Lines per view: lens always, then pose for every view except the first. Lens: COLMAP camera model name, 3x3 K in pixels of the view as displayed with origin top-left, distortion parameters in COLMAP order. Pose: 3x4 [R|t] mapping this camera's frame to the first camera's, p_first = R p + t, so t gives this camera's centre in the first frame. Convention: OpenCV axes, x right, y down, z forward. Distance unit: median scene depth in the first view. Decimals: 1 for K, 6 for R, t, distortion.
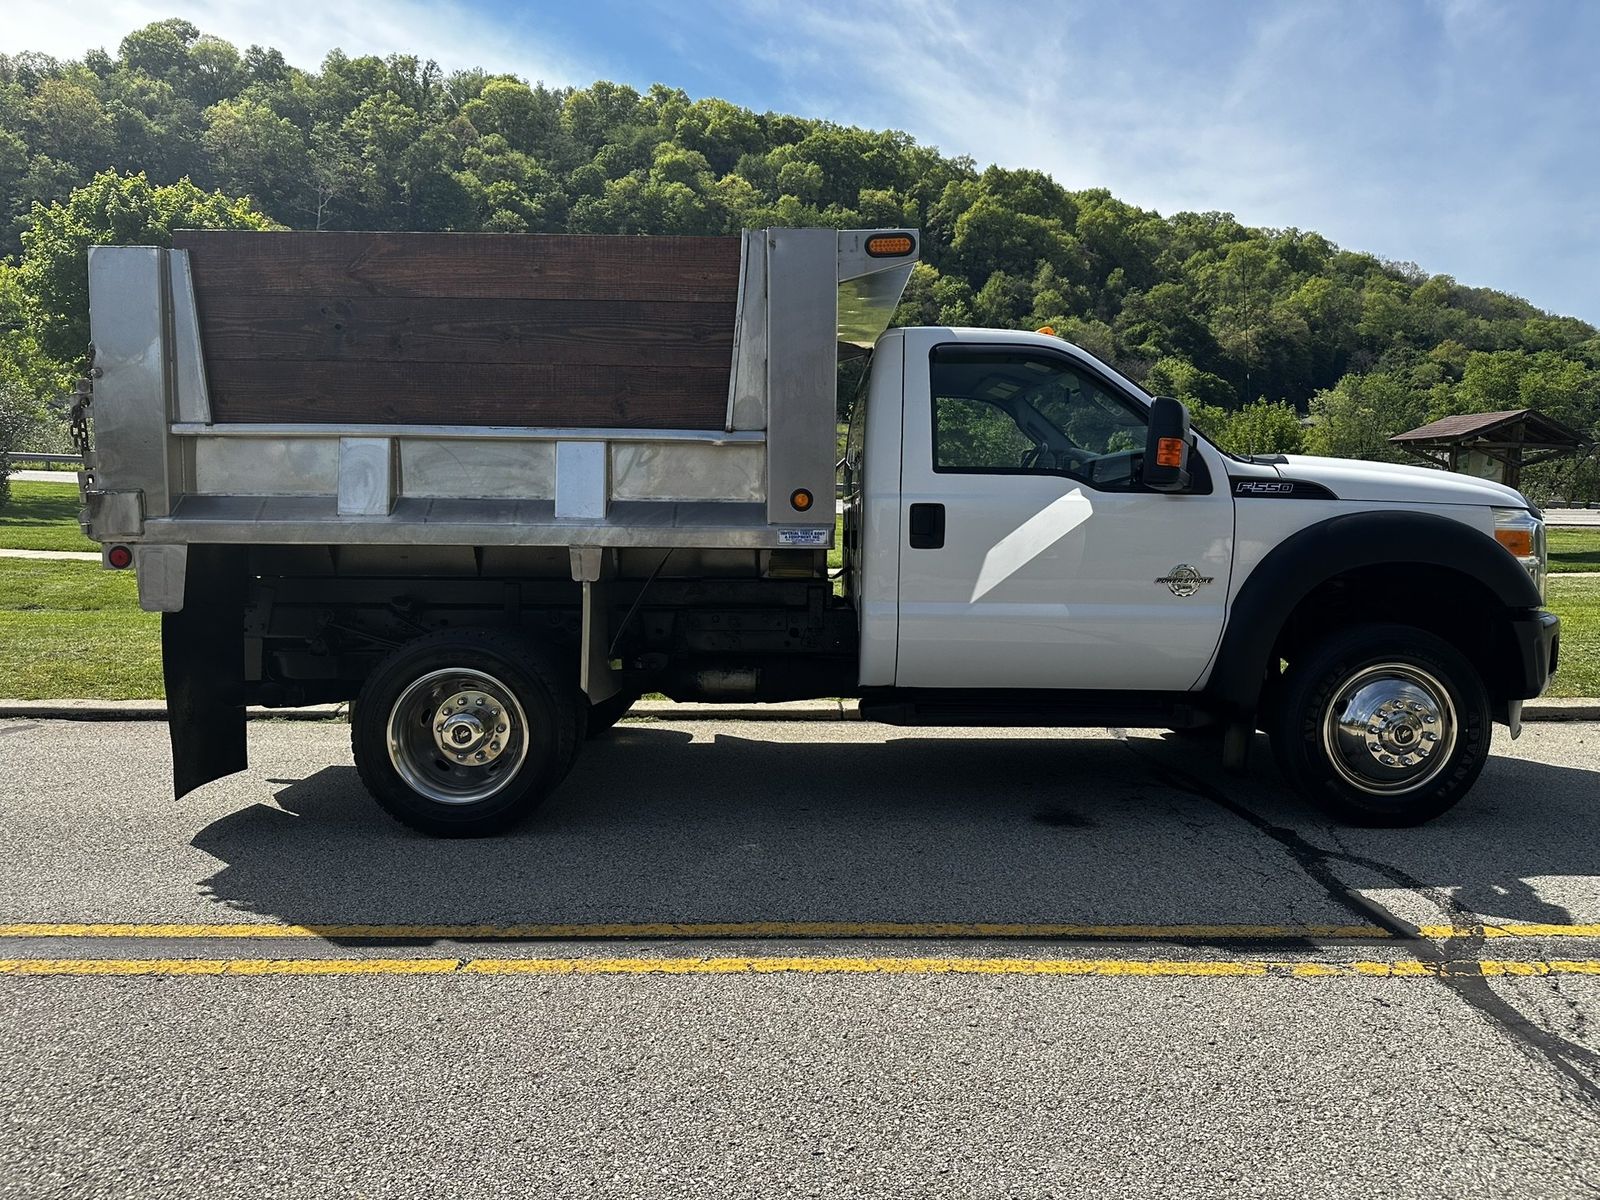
lens RADIAL K [[1159.3, 0, 801.7], [0, 1159.3, 606.3], [0, 0, 1]] dist [-0.009715, -0.001439]
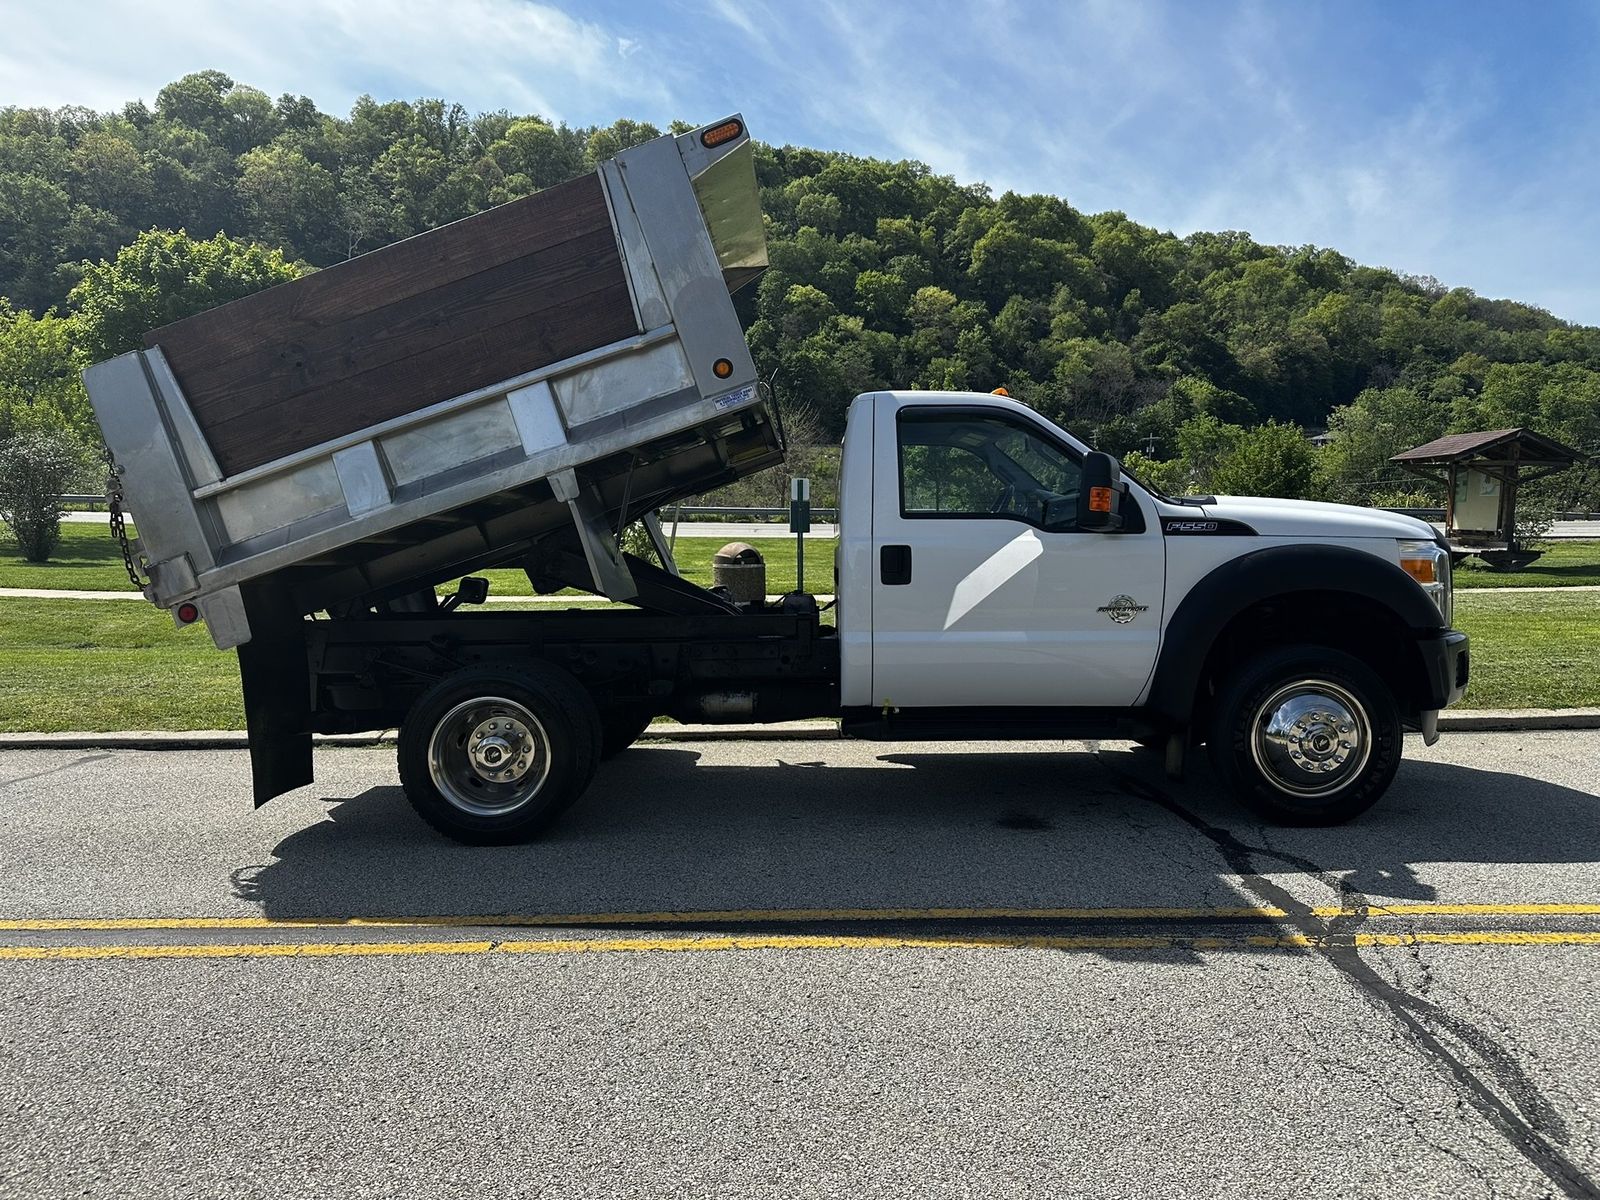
lens RADIAL K [[1156.0, 0, 801.0], [0, 1156.0, 590.0], [0, 0, 1]] dist [0.003180, -0.012580]
pose [[0.999567, -0.017776, -0.023468, 0.008825], [0.016959, 0.999258, -0.034585, -0.001711], [0.024065, 0.034172, 0.999126, -0.030418]]
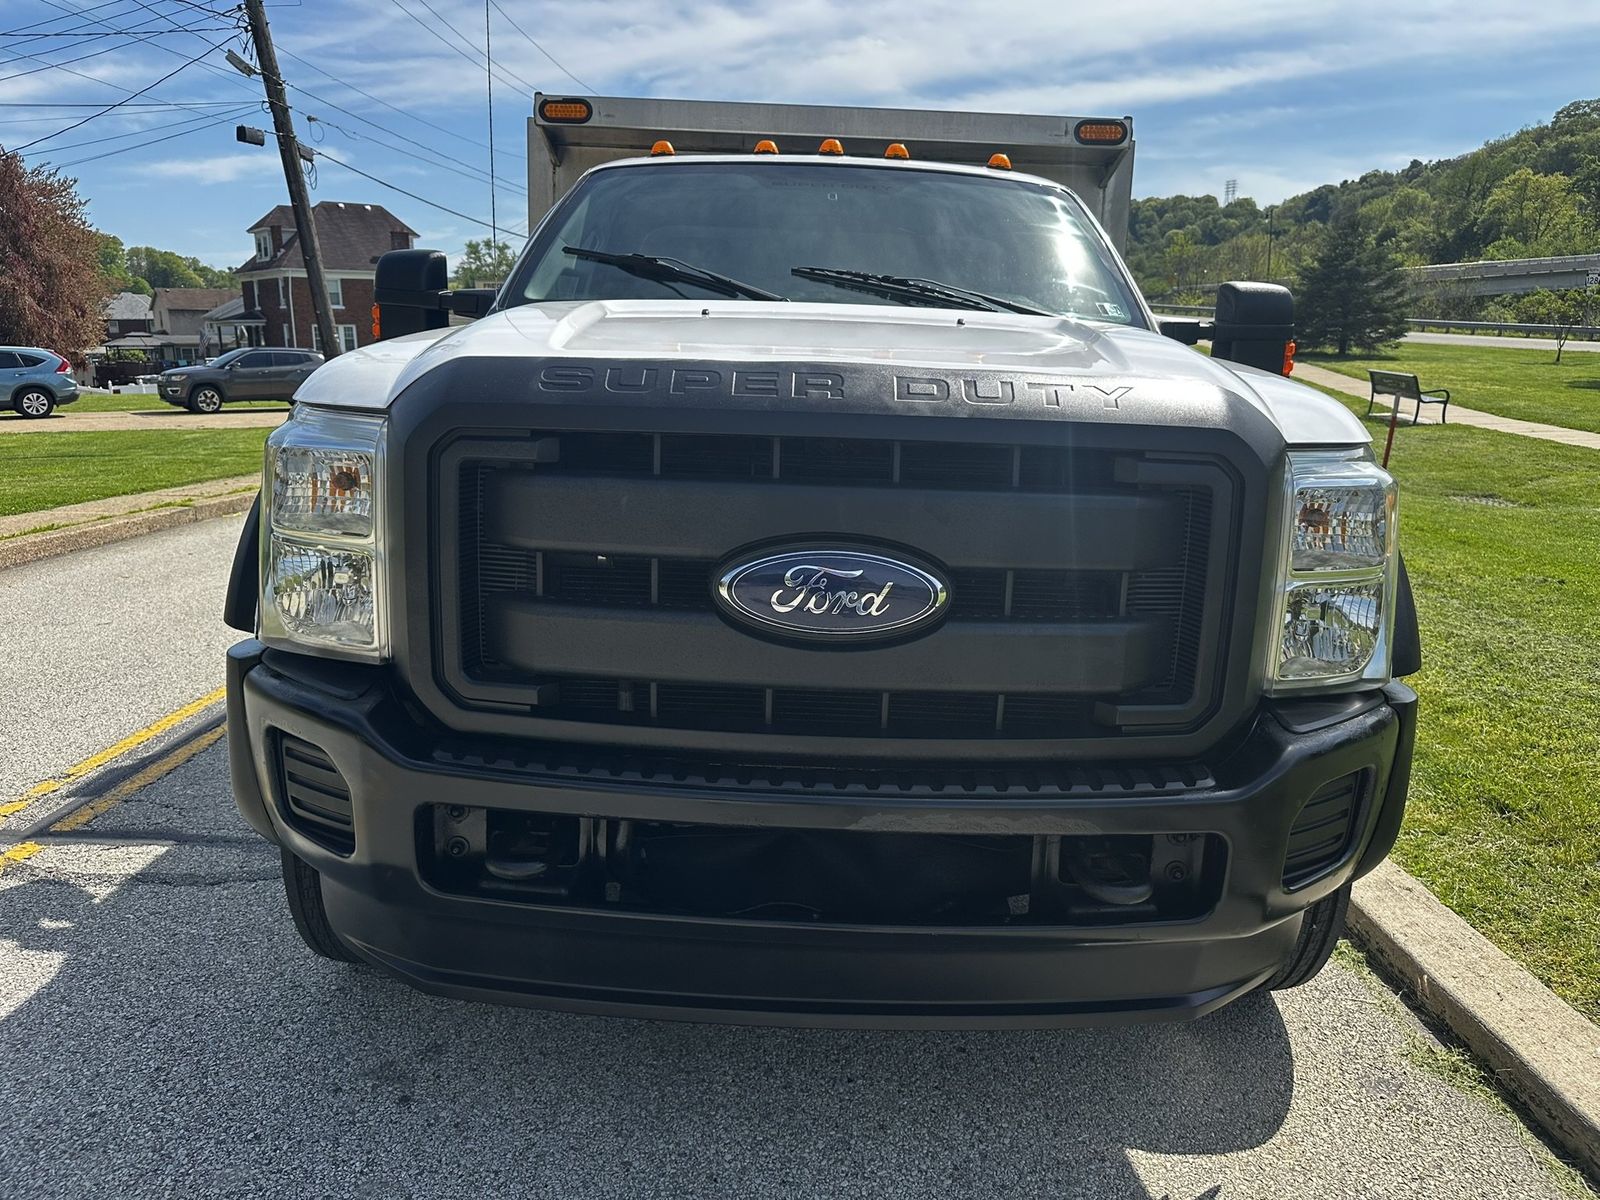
lens RADIAL K [[1157.4, 0, 798.7], [0, 1157.4, 571.4], [0, 0, 1]] dist [0.011540, -0.011009]
pose [[-0.024842, 0.160628, -0.986702, 0.210332], [-0.103915, 0.981245, 0.162356, -0.022190], [0.994276, 0.106567, -0.007684, 0.238616]]
